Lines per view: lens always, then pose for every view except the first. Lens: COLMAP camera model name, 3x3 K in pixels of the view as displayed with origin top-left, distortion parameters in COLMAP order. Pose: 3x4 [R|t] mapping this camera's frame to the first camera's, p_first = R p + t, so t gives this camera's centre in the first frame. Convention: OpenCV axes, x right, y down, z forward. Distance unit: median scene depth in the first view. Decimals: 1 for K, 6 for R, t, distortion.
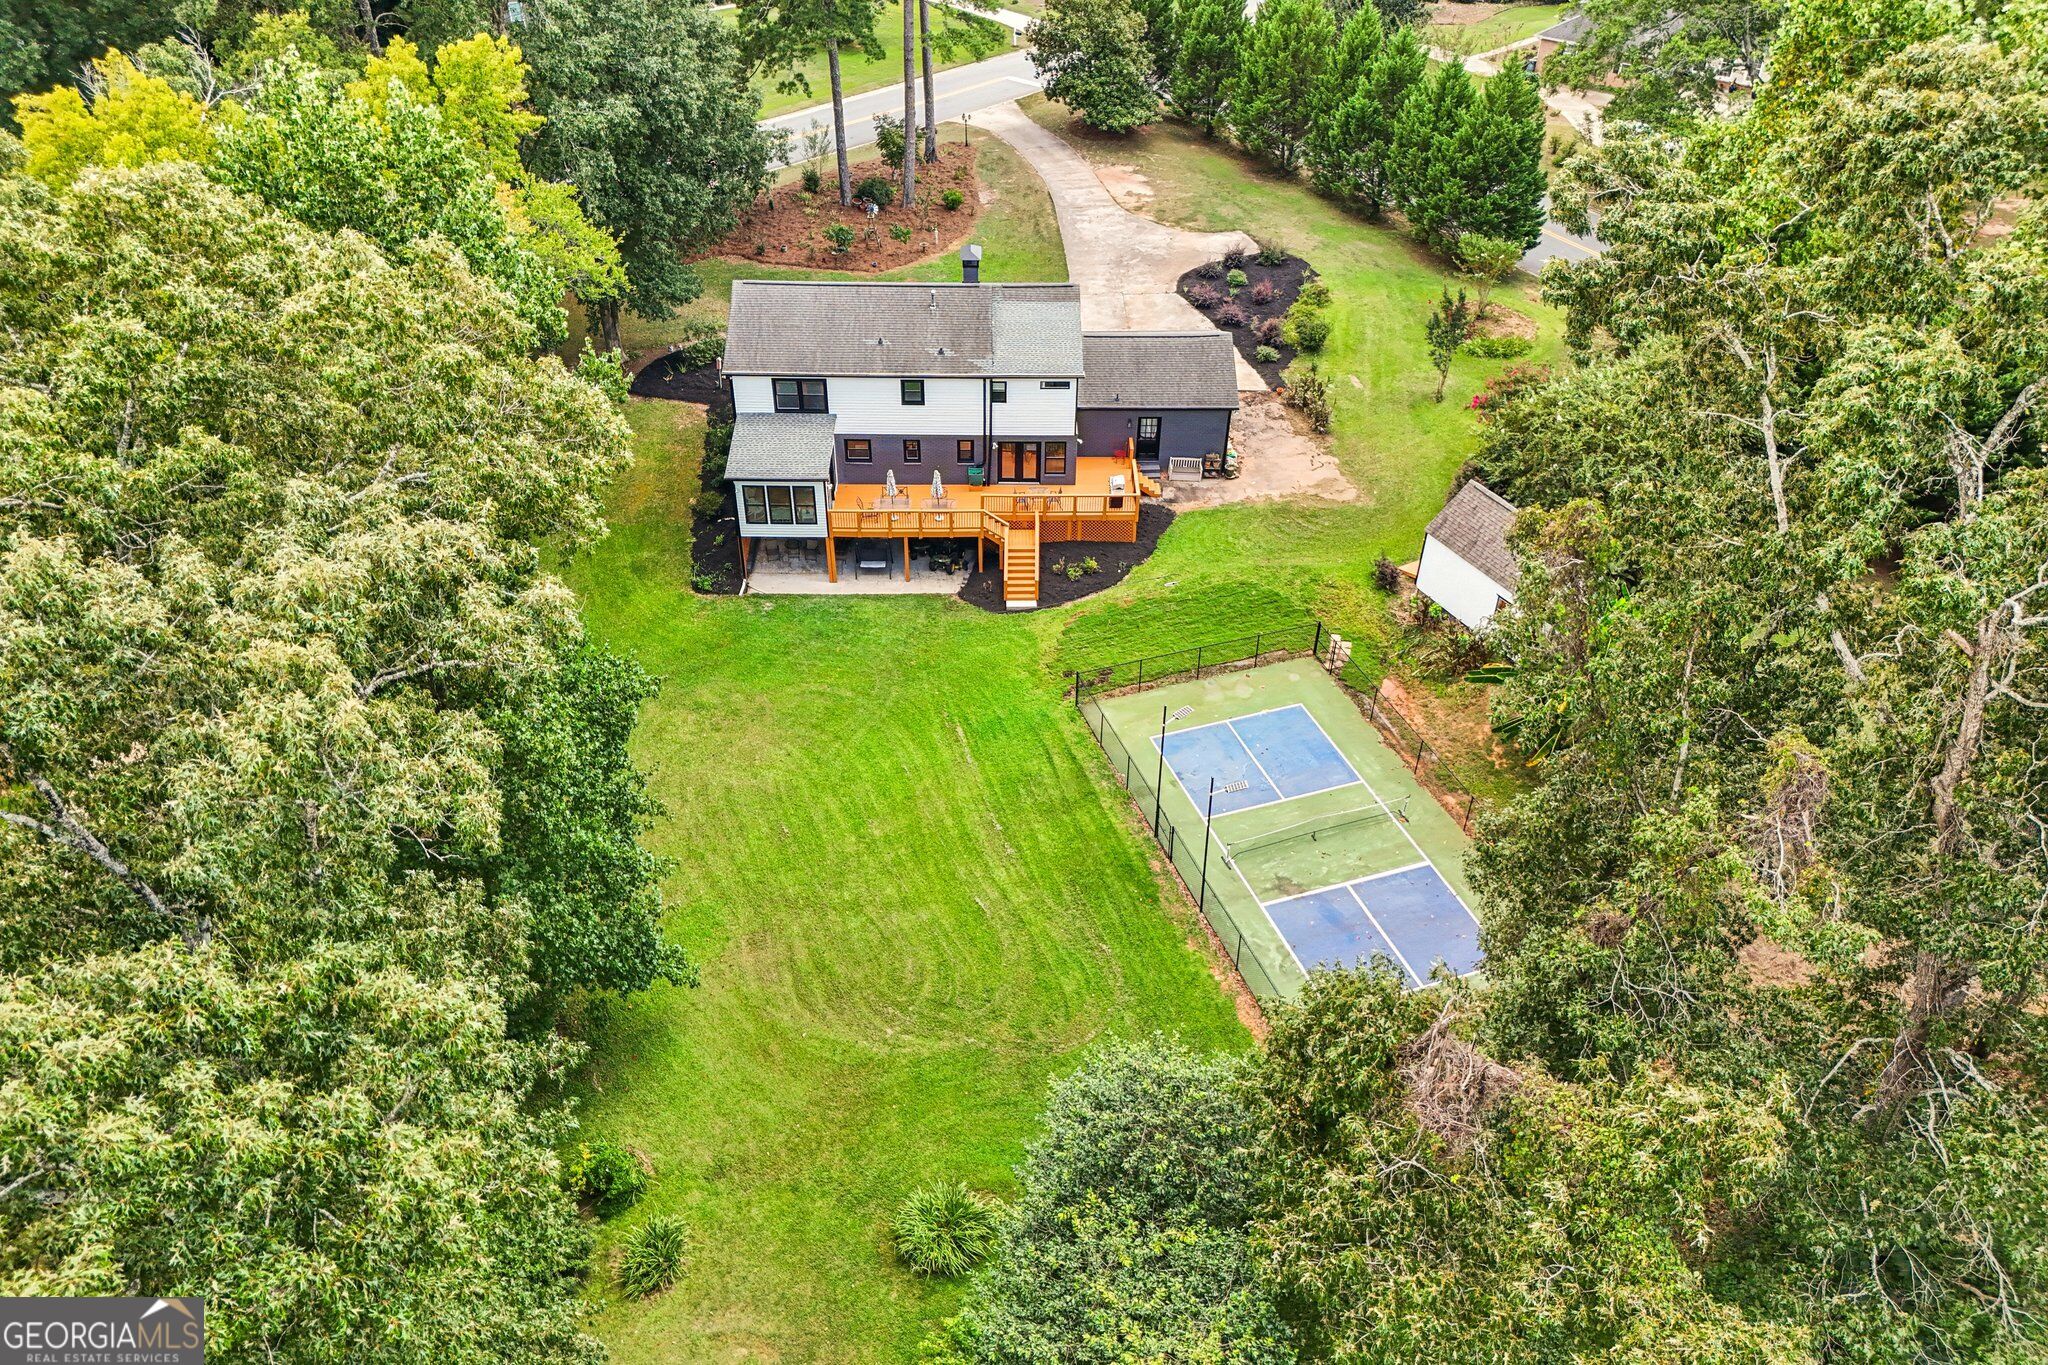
lens RADIAL K [[1500.1, 0, 1029.3], [0, 1500.1, 684.3], [0, 0, 1]] dist [0.070229, -0.021204]
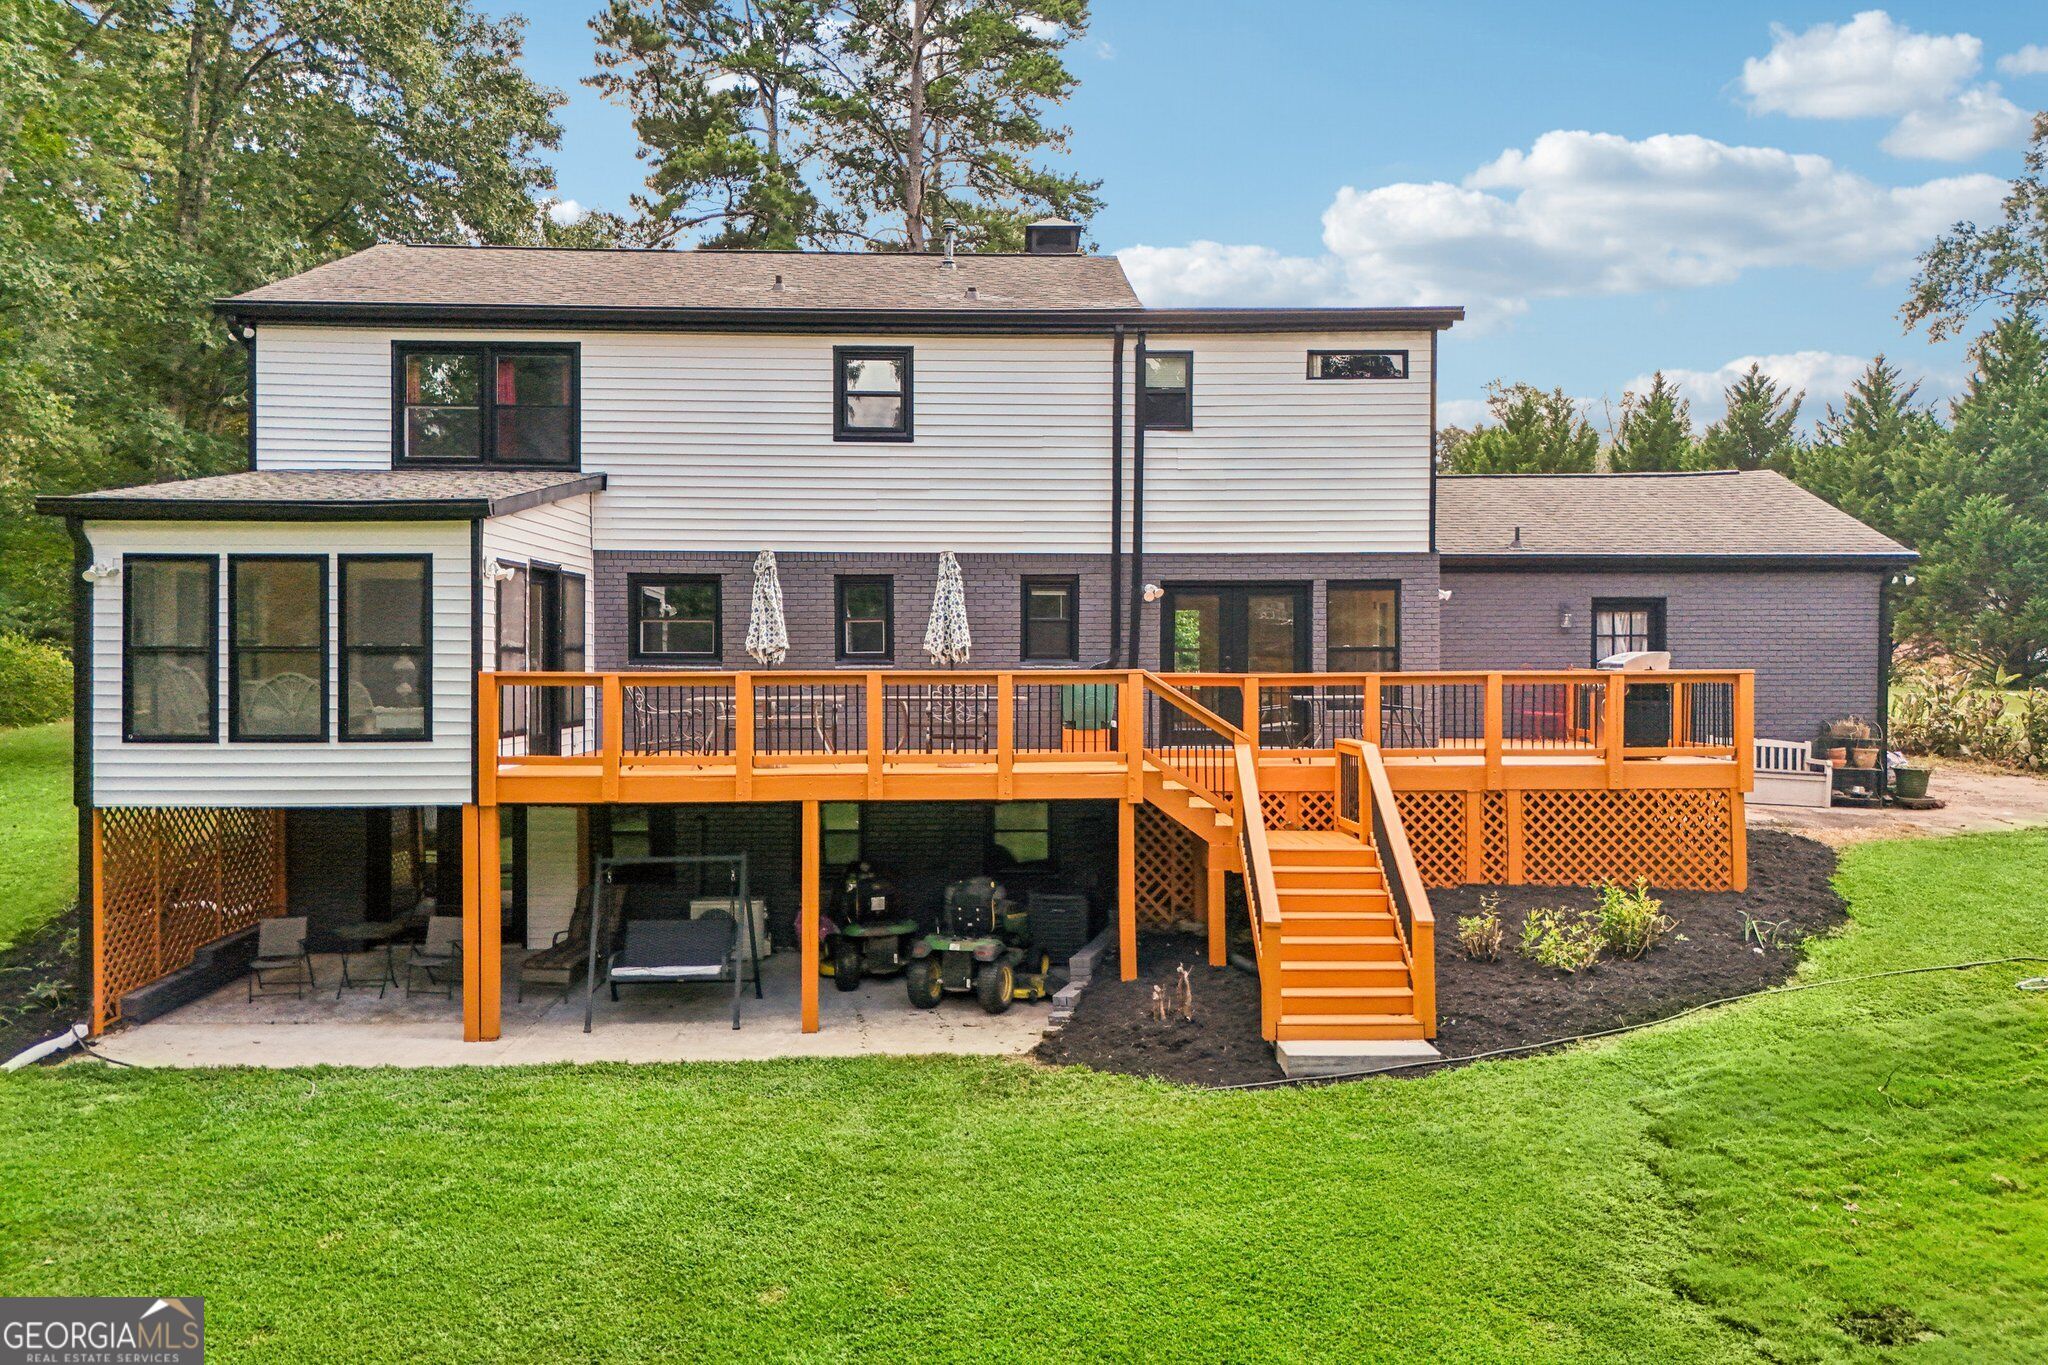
lens RADIAL K [[1500.1, 0, 1018.3], [0, 1500.1, 680.2], [0, 0, 1]] dist [0.070229, -0.021204]
pose [[0.999859, -0.012773, -0.010912, -0.045682], [0.003936, 0.809585, -0.586989, 0.023598], [0.016332, 0.586863, 0.809521, 0.779352]]
